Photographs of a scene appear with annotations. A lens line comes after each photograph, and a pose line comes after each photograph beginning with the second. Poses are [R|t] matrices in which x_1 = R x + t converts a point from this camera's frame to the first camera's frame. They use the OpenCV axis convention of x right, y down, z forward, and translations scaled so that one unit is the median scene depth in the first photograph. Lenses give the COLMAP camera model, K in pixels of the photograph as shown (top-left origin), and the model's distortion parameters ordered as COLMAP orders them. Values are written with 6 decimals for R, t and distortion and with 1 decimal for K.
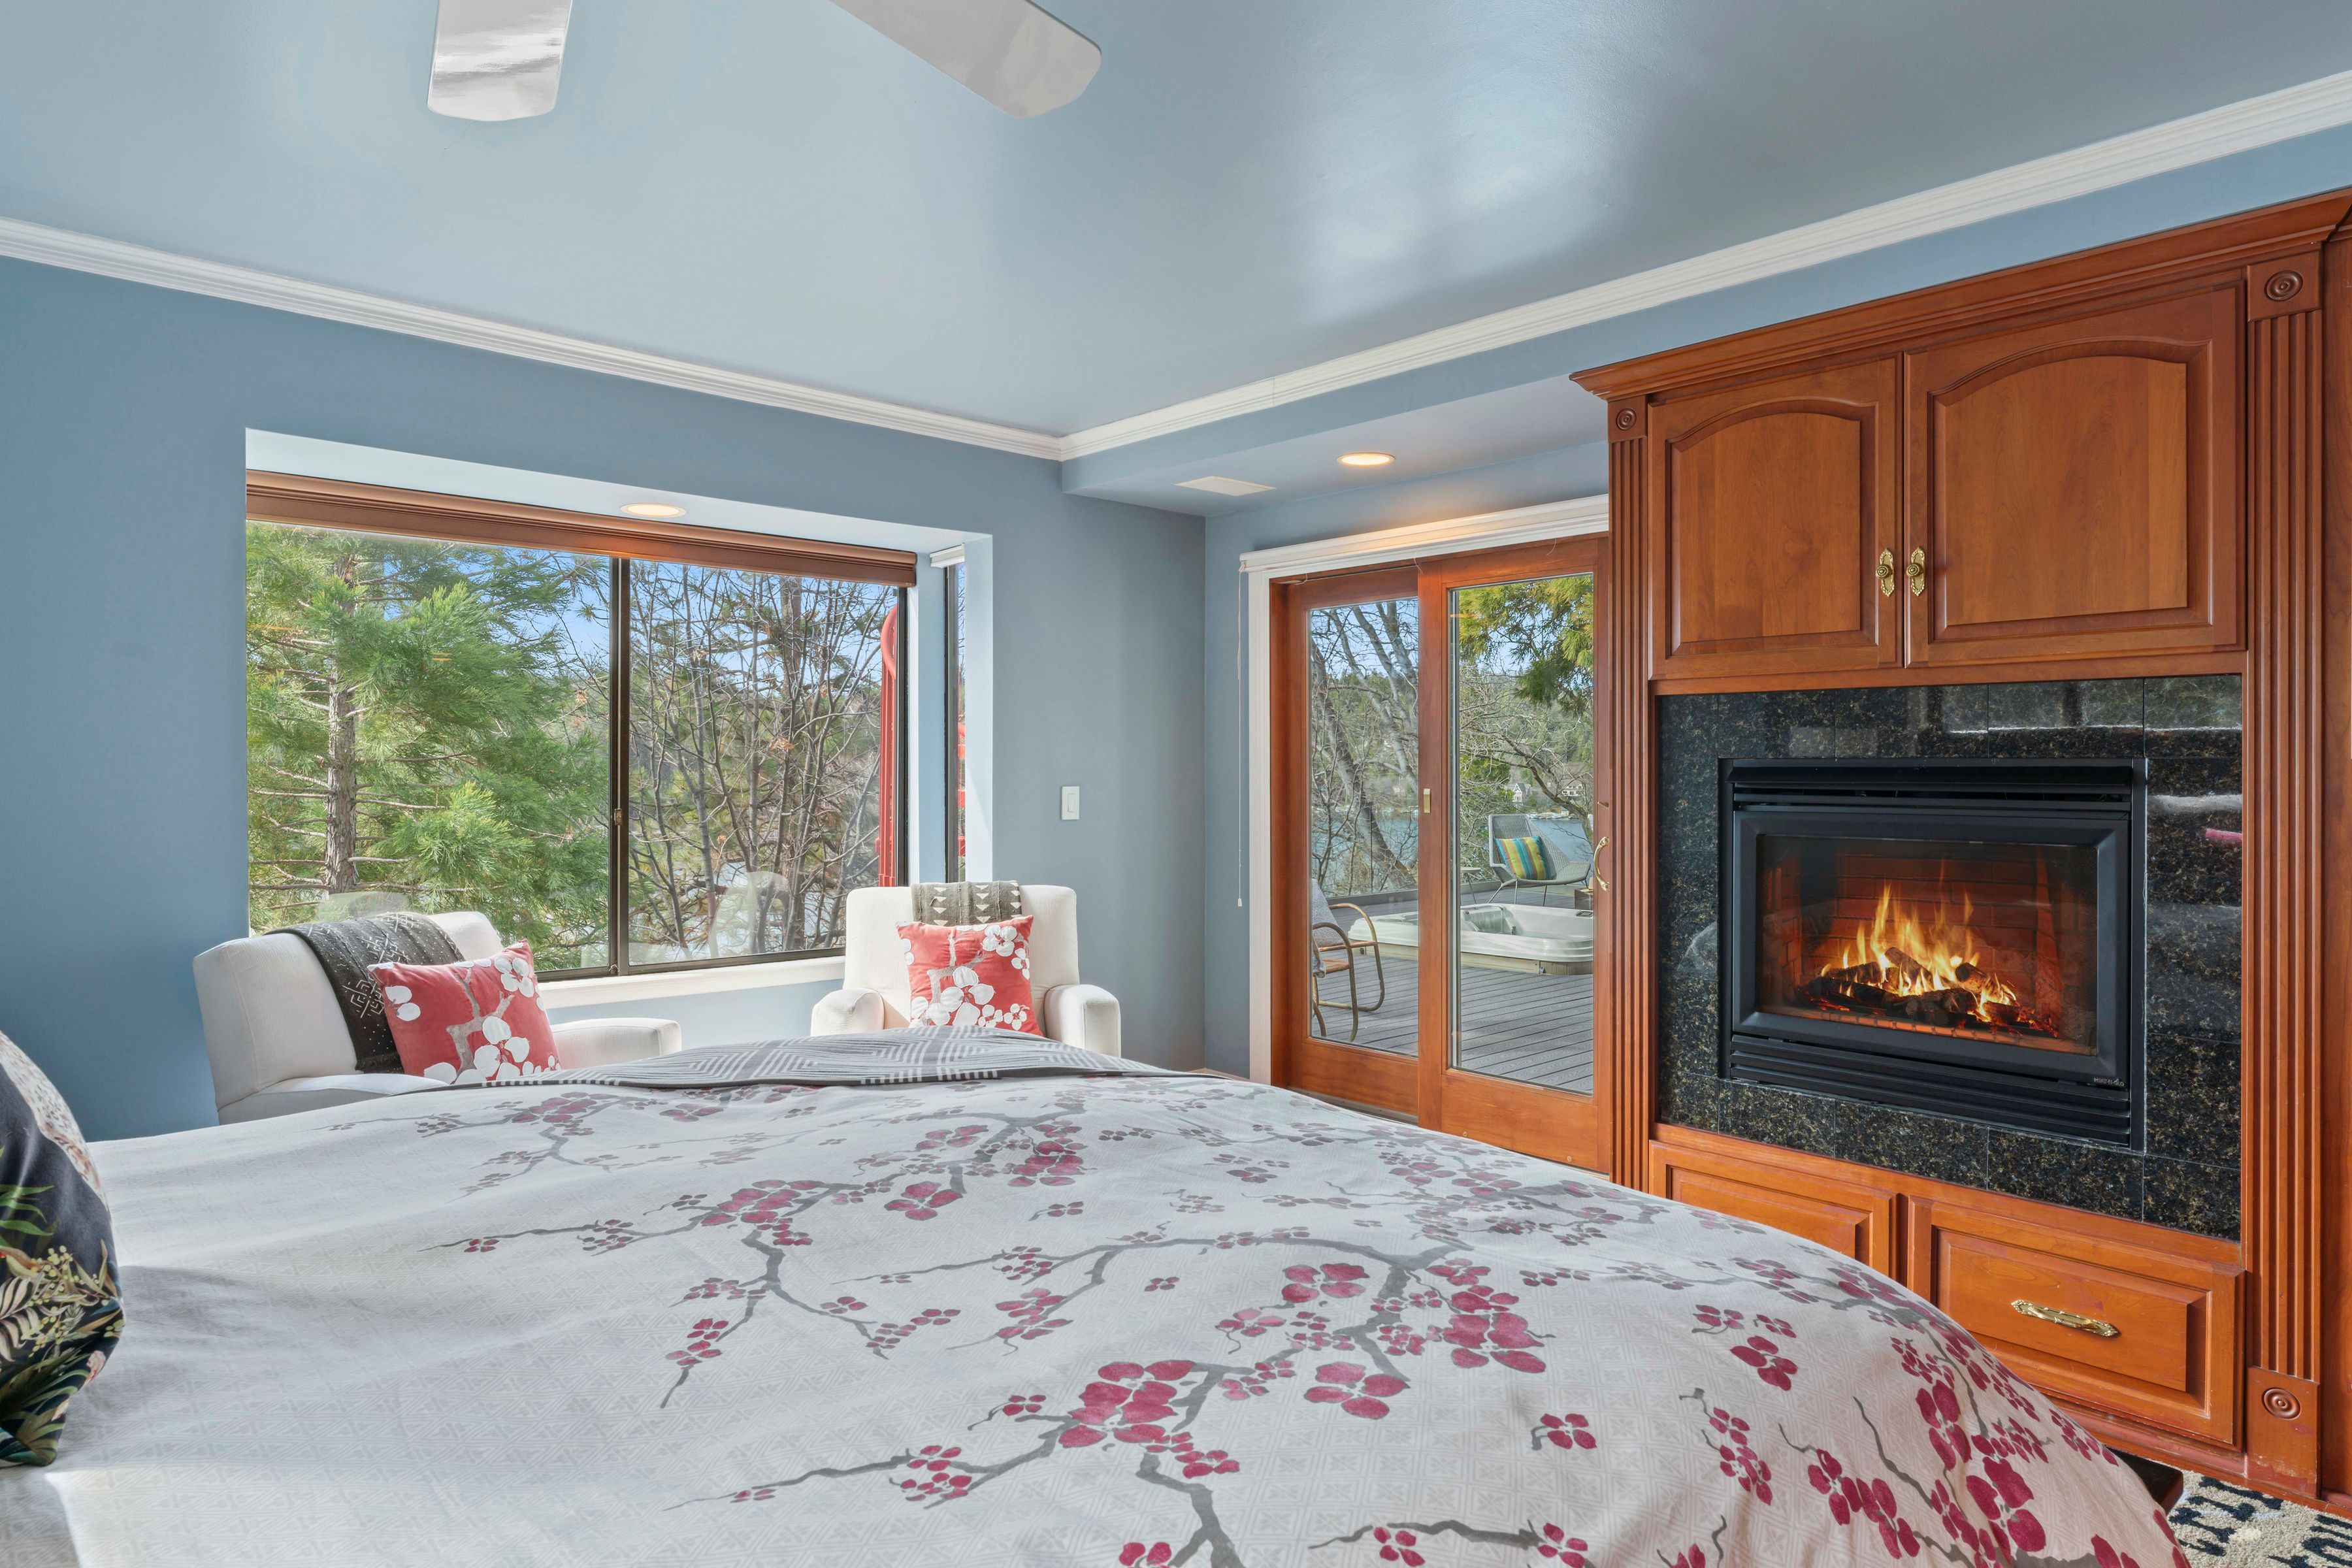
lens RADIAL K [[1356.3, 0, 1177.5], [0, 1356.3, 782.4], [0, 0, 1]] dist [-0.000212, 0.000726]
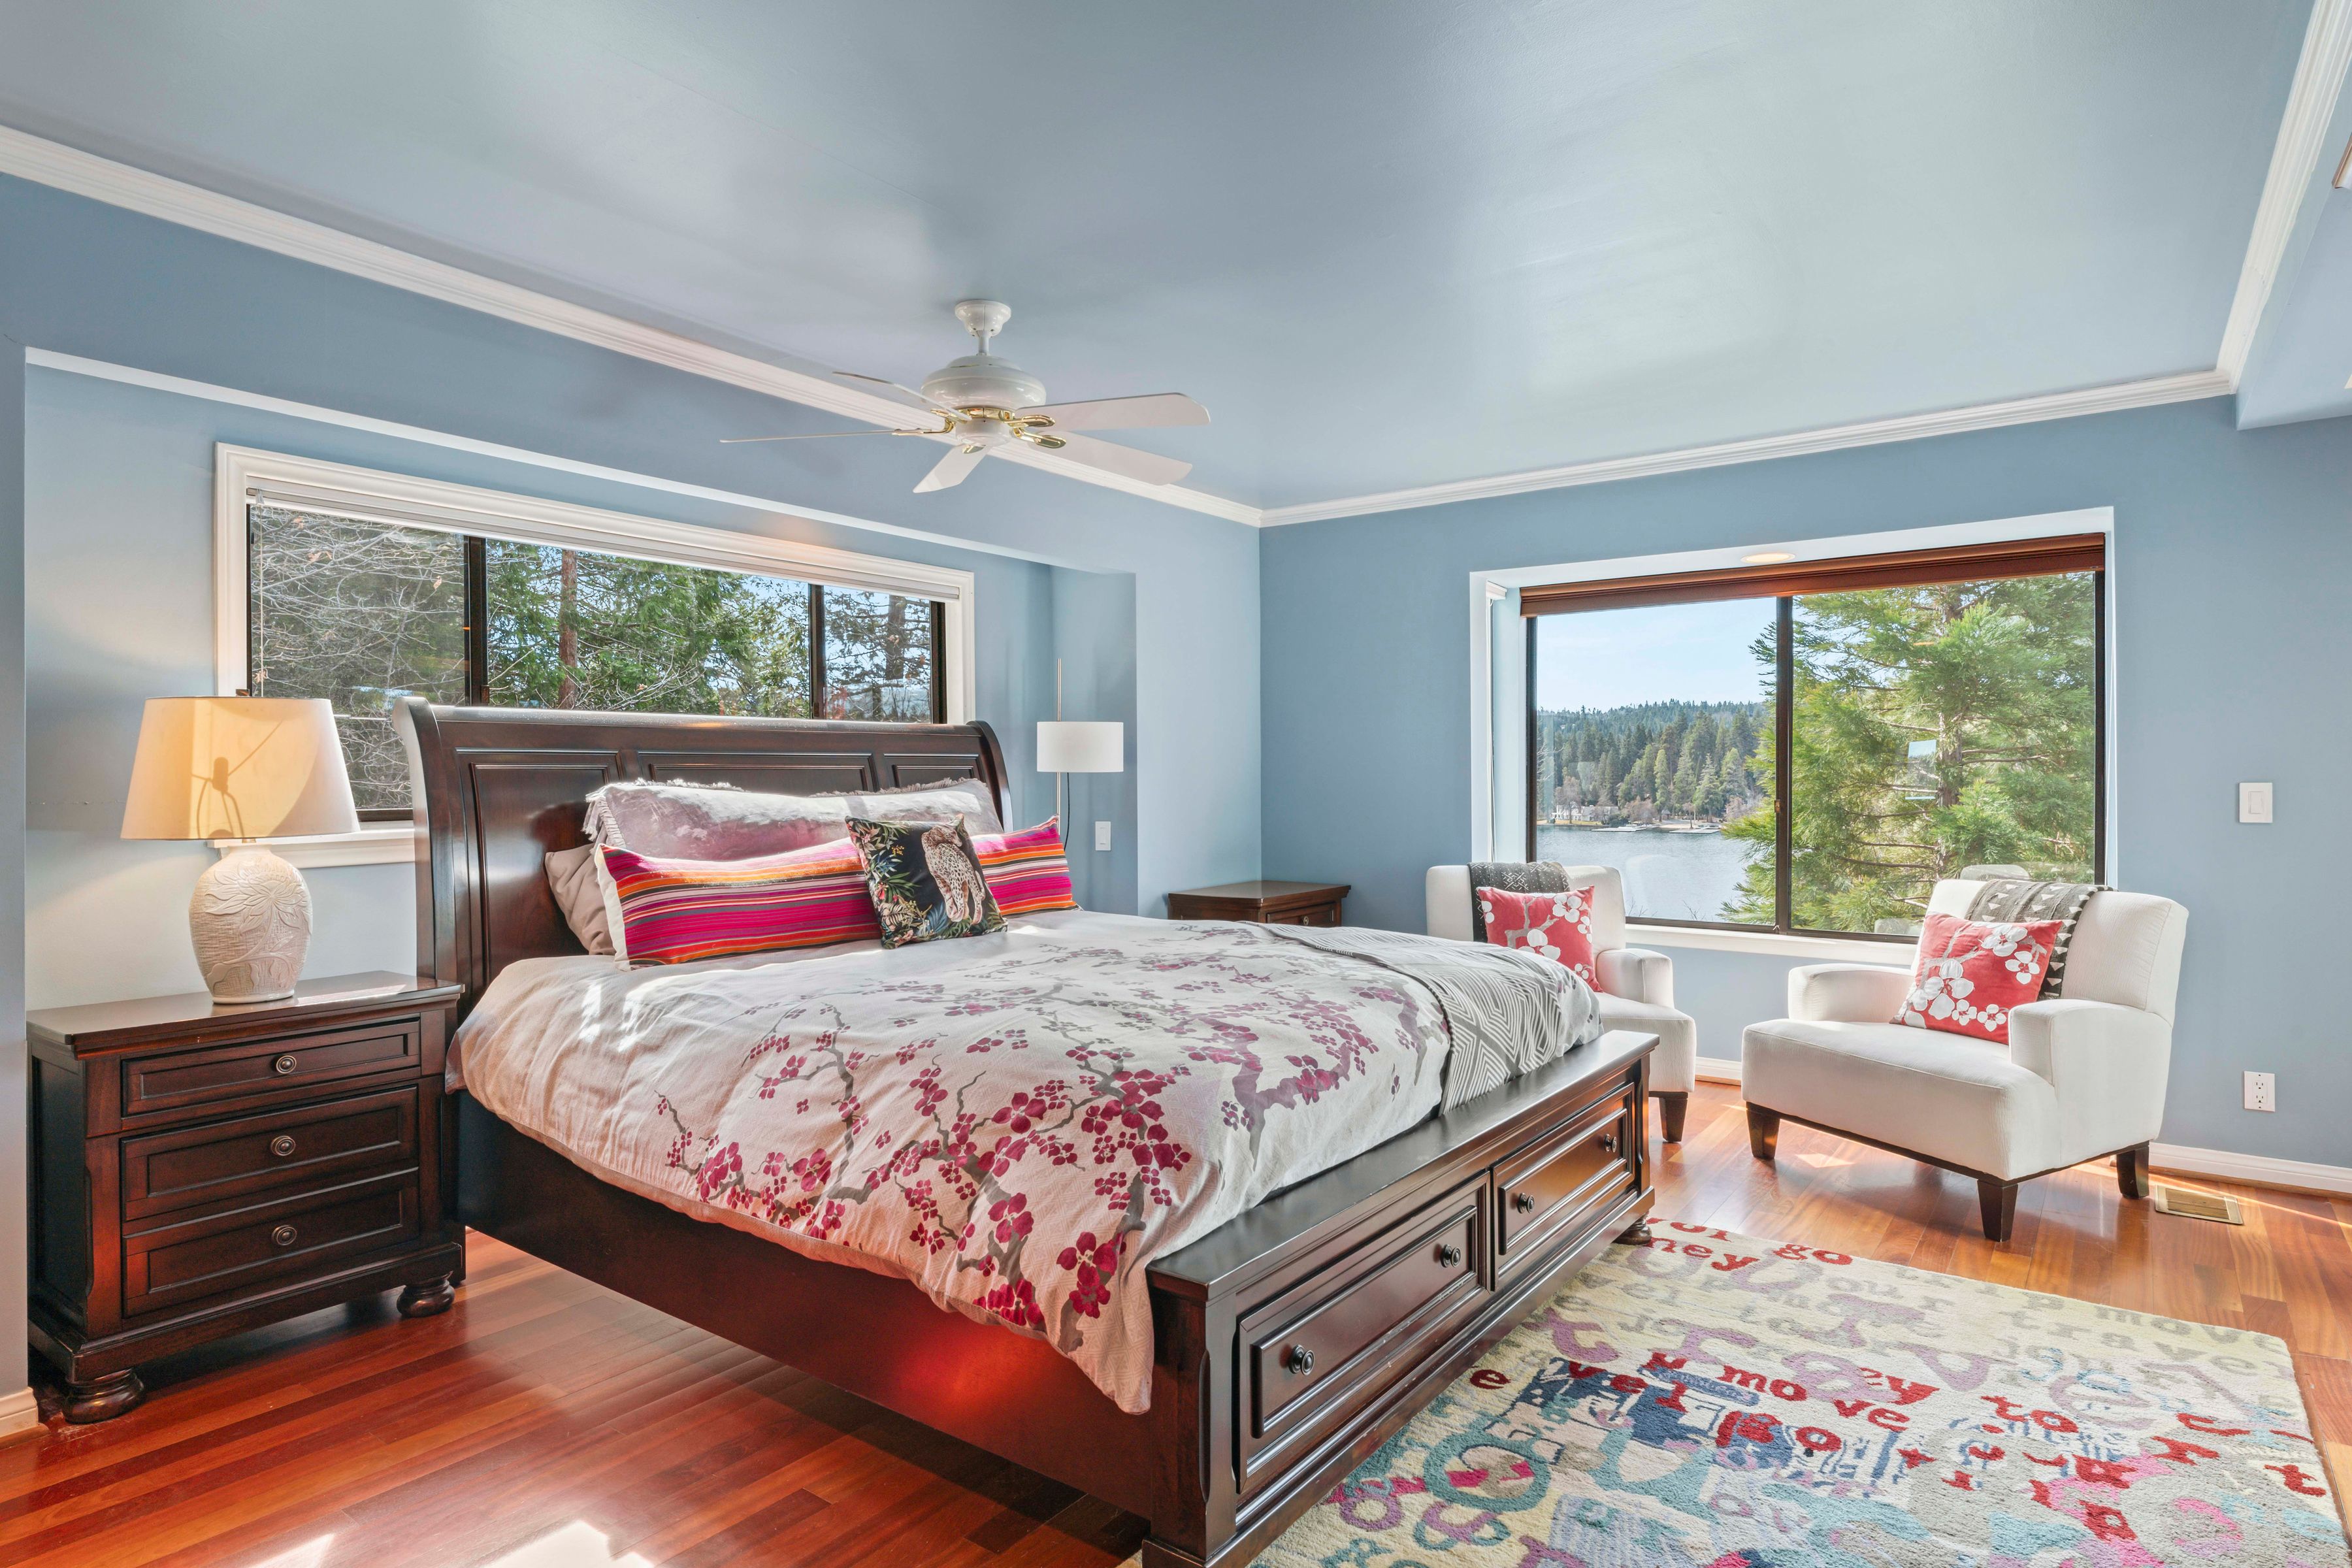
lens RADIAL K [[1280.0, 0, 1176.1], [0, 1280.0, 785.2], [0, 0, 1]] dist [-0.000823, -0.000085]
pose [[0.187489, 0.002425, -0.982264, 0.680414], [0.000288, 0.999997, 0.002524, 0.003174], [0.982267, -0.000756, 0.187488, 0.253018]]
